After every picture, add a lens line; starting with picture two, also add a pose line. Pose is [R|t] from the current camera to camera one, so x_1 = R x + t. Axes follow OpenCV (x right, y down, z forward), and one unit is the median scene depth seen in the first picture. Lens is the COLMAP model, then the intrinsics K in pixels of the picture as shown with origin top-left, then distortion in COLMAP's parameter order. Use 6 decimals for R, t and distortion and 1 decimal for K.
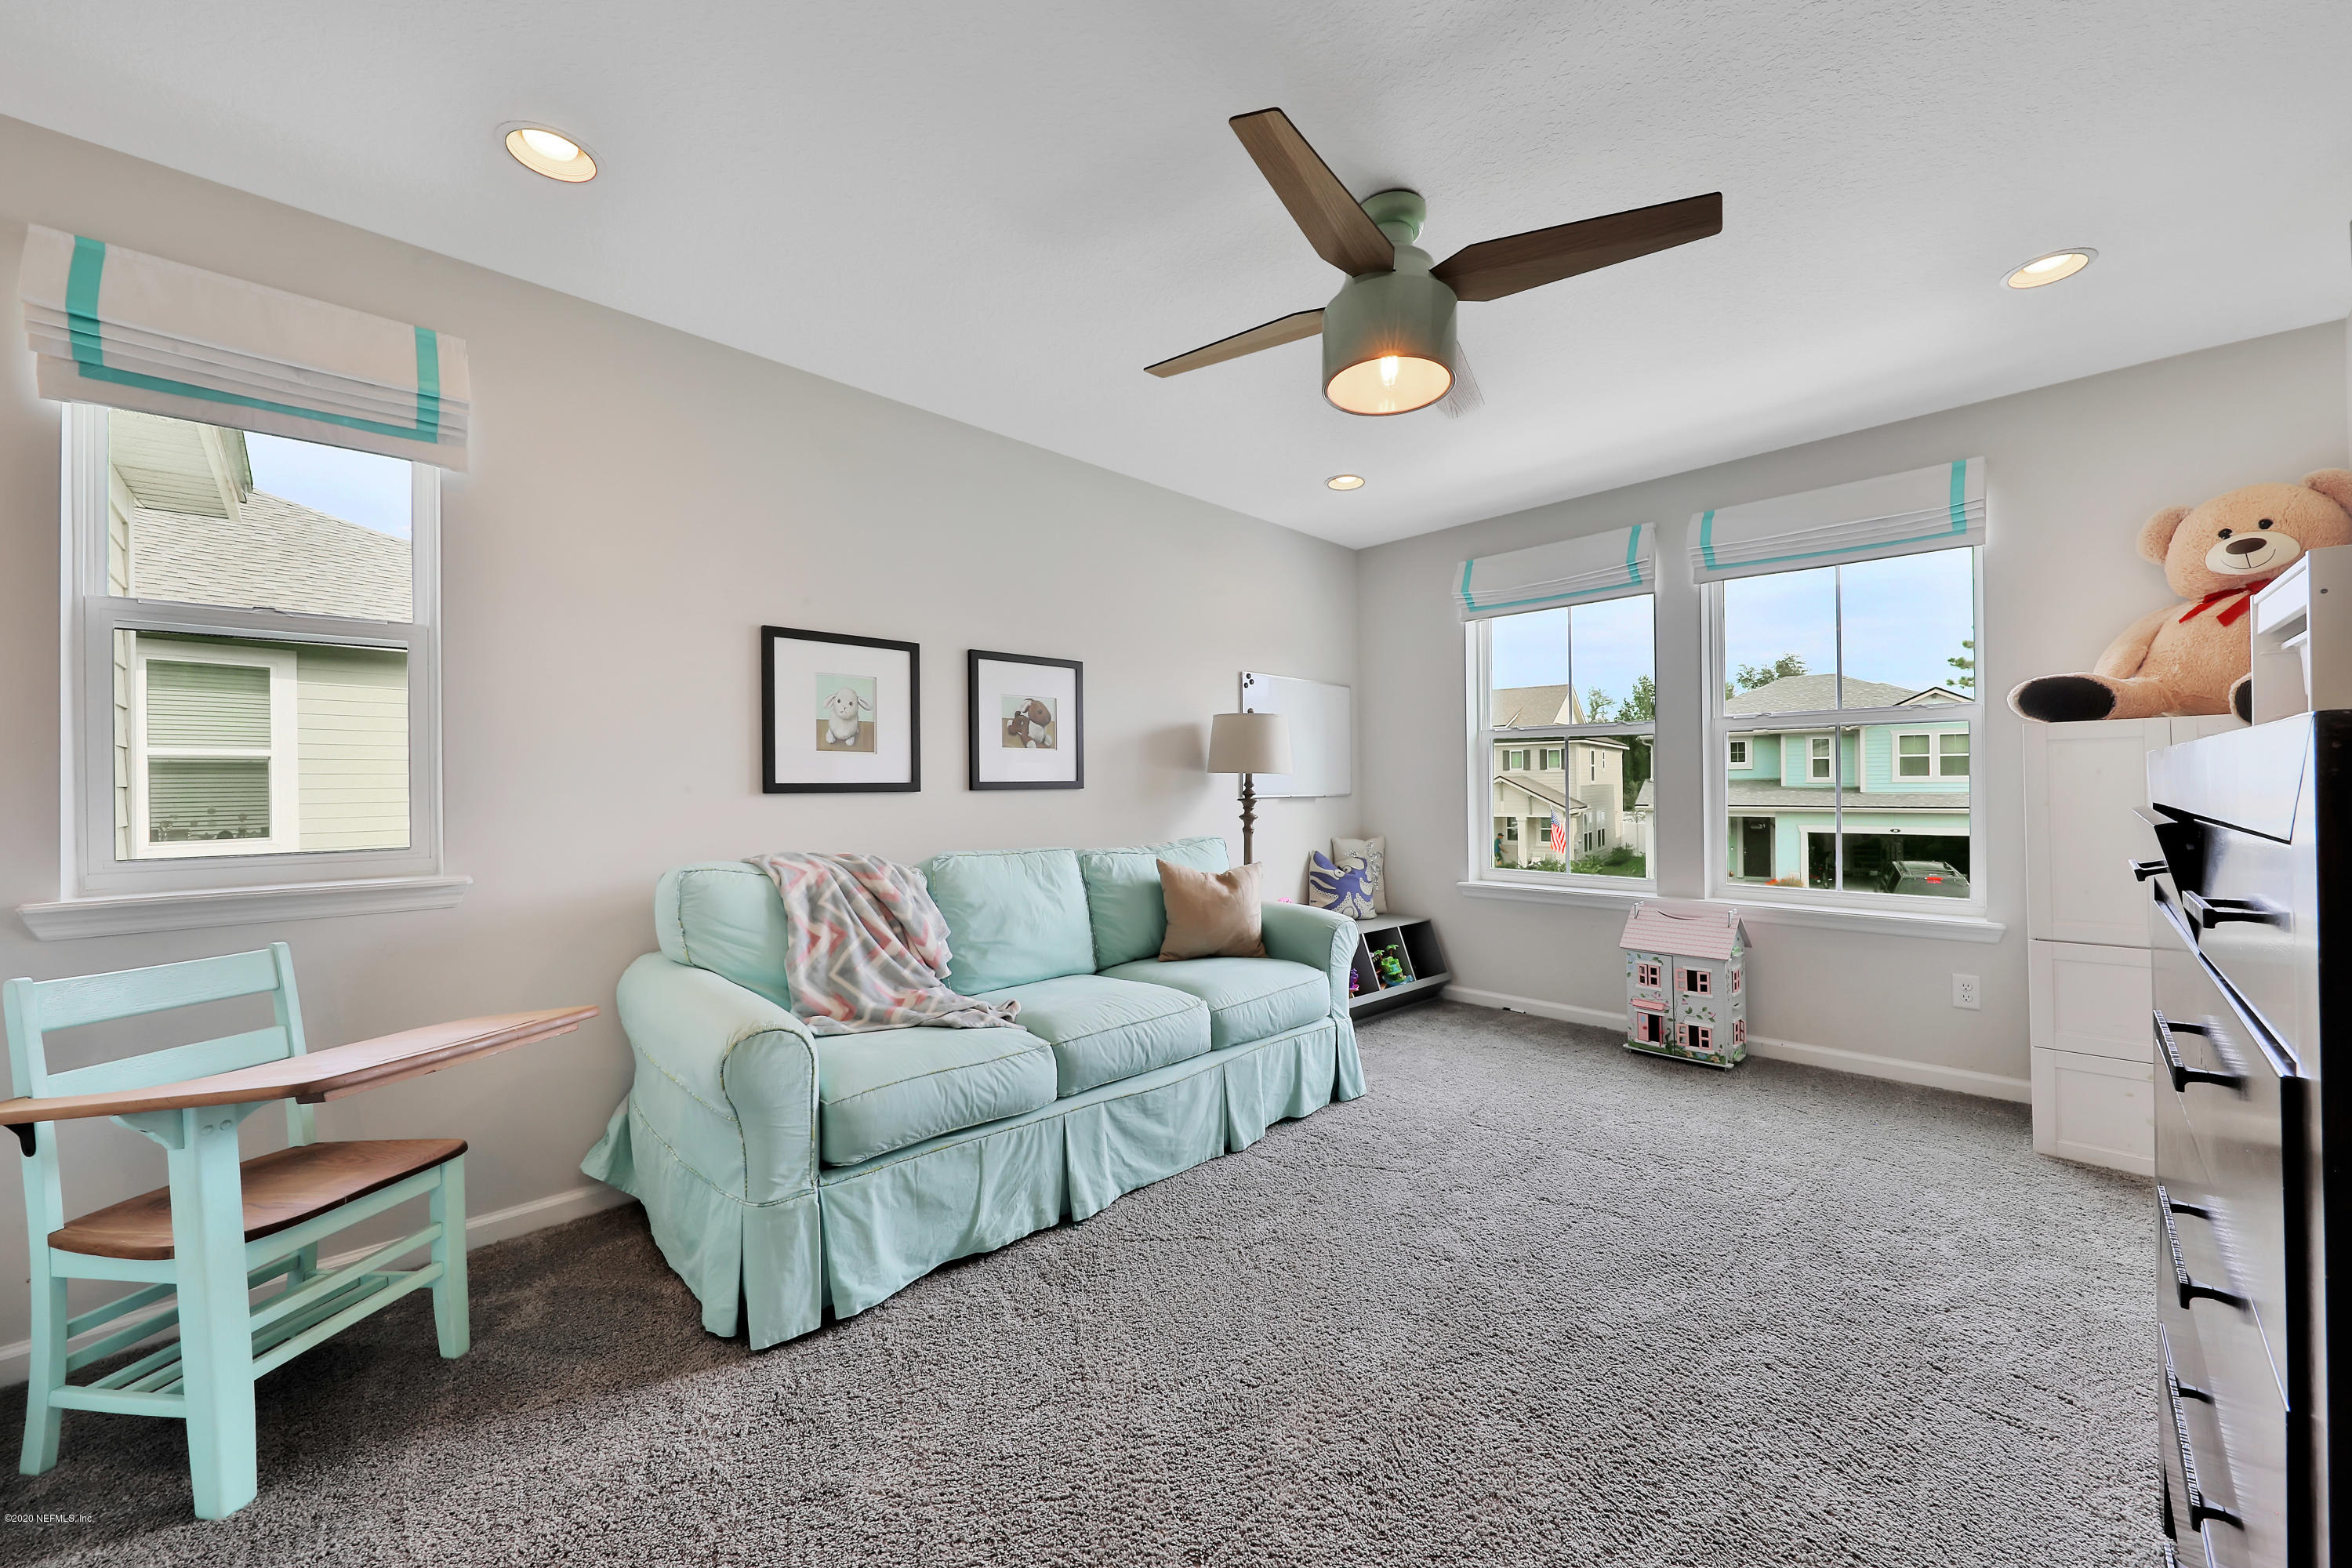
lens RADIAL K [[830.1, 0, 1172.0], [0, 830.1, 784.3], [0, 0, 1]] dist [0.000171, -0.000009]
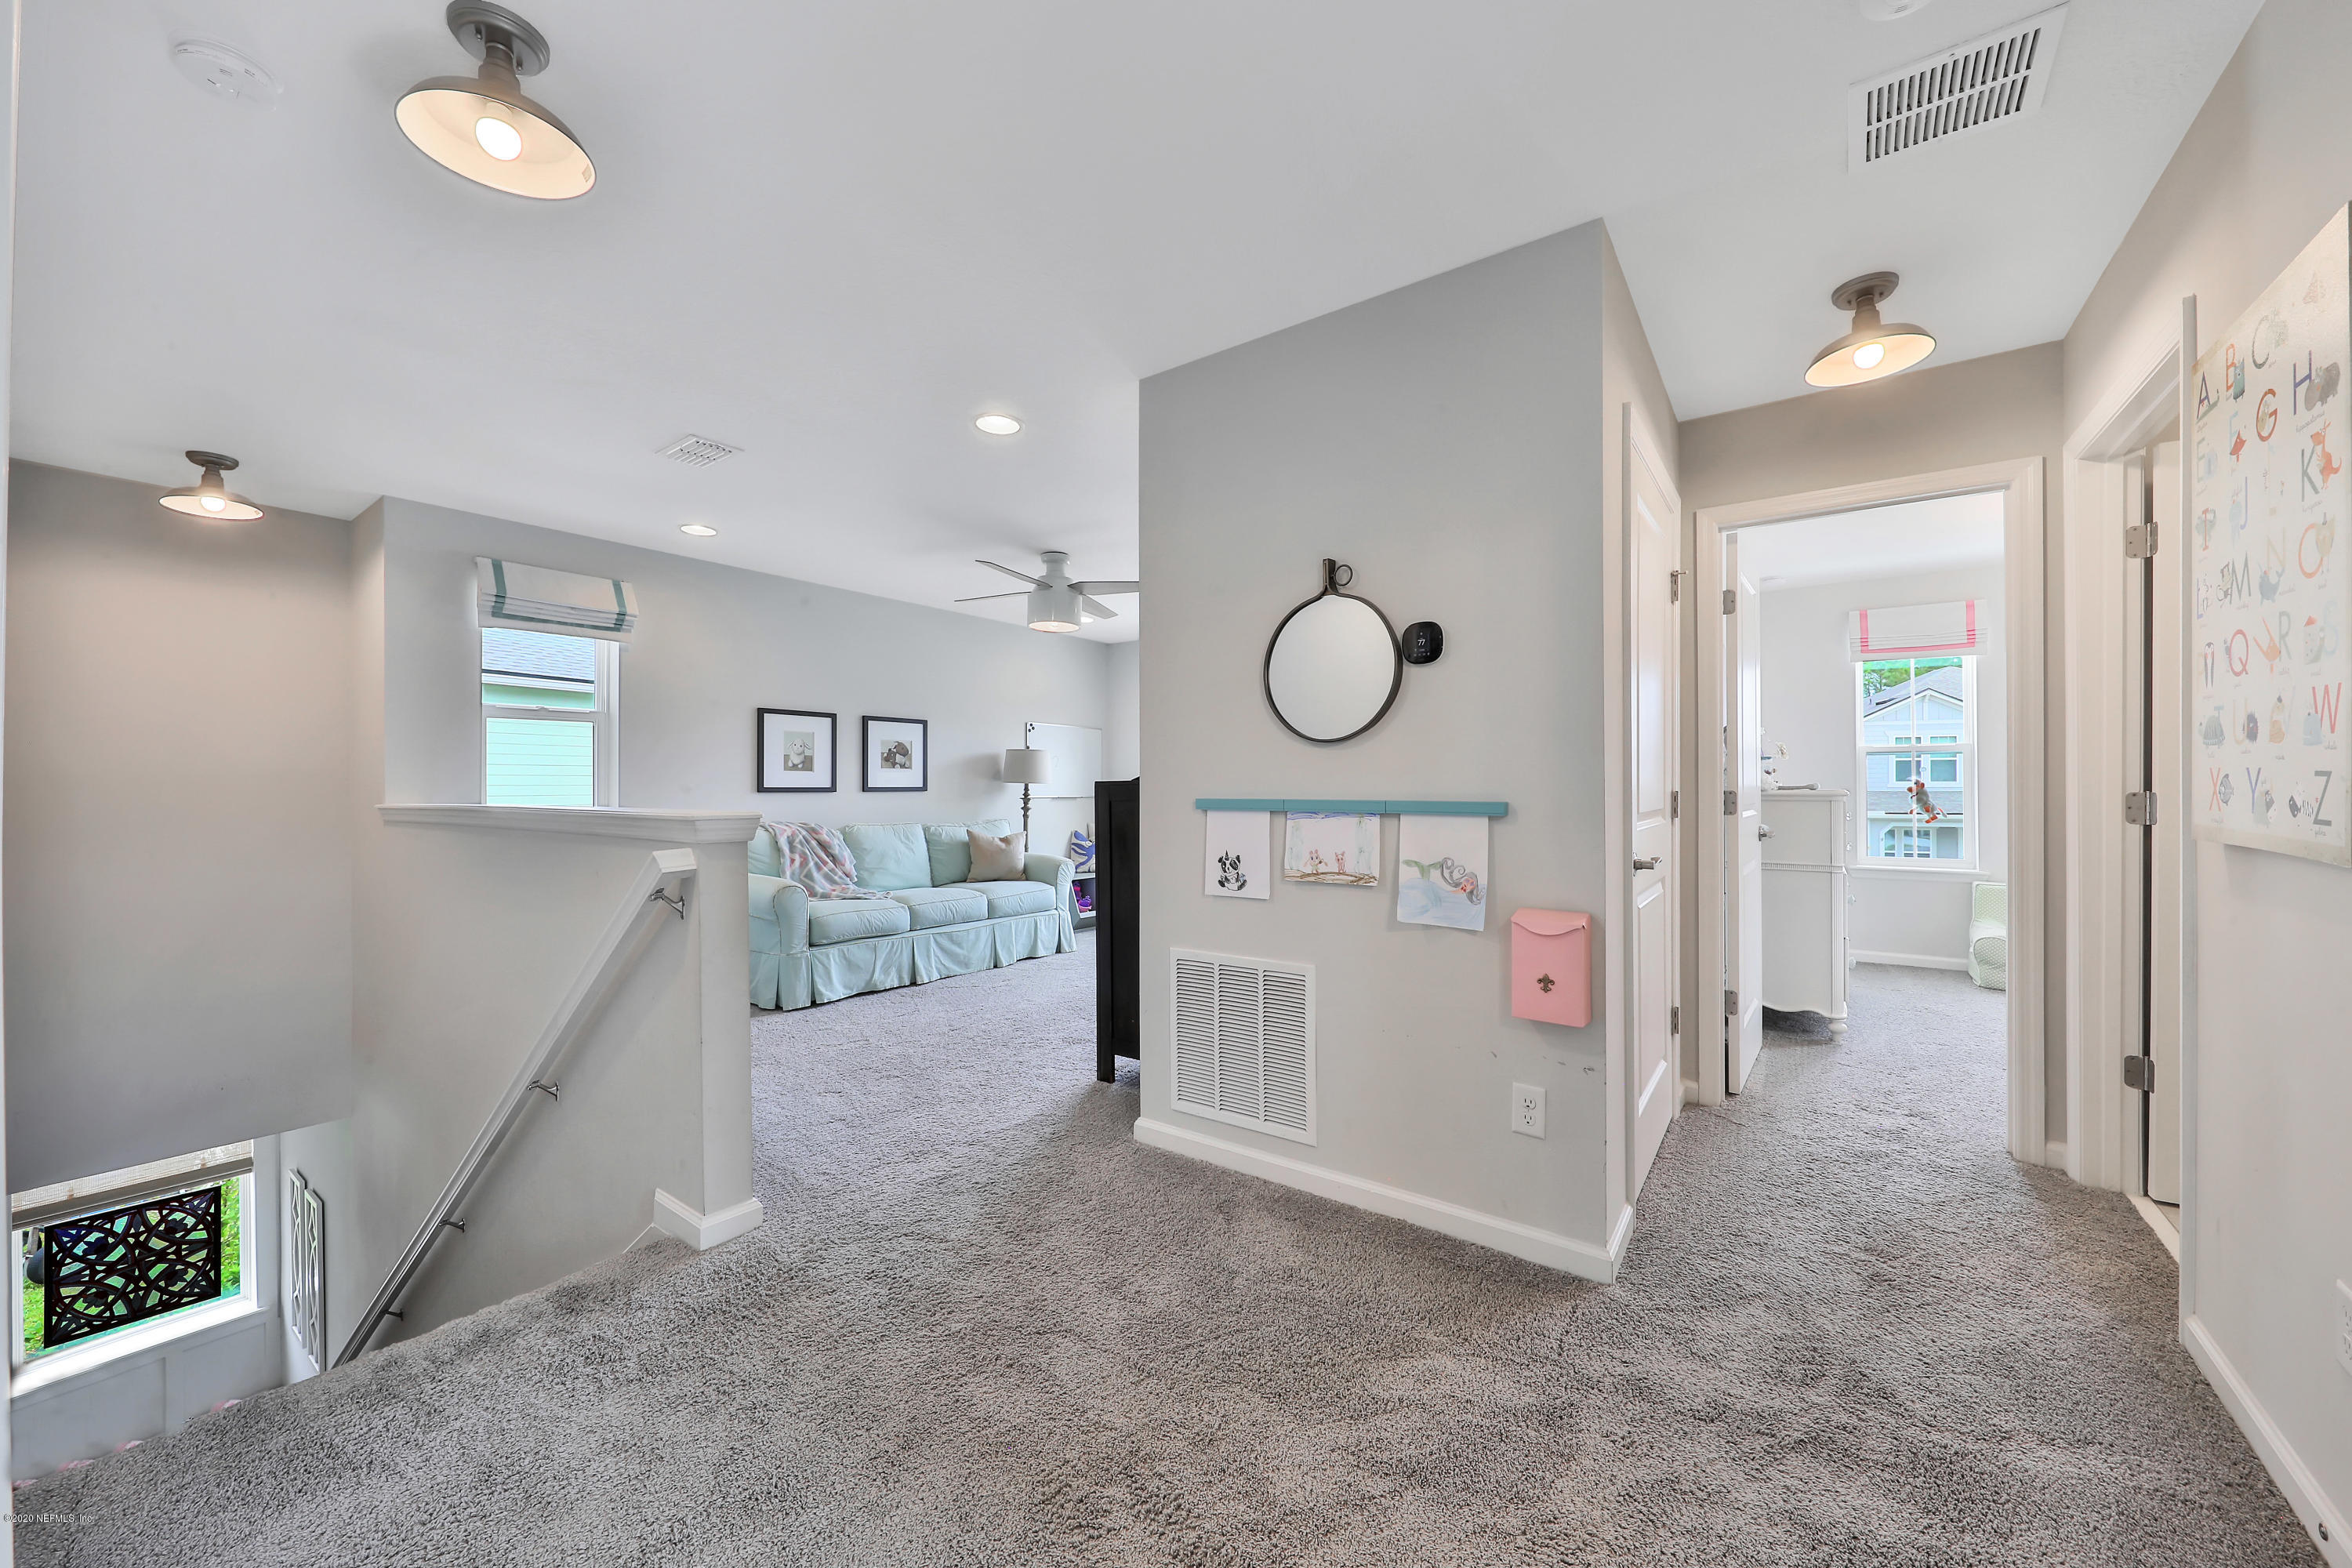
lens RADIAL K [[837.4, 0, 1185.6], [0, 837.4, 789.5], [0, 0, 1]] dist [-0.000375, -0.000197]
pose [[0.984374, 0.011168, 0.175734, 0.155116], [-0.011833, 0.999926, 0.002733, -0.012286], [-0.175690, -0.004770, 0.984434, -1.092025]]
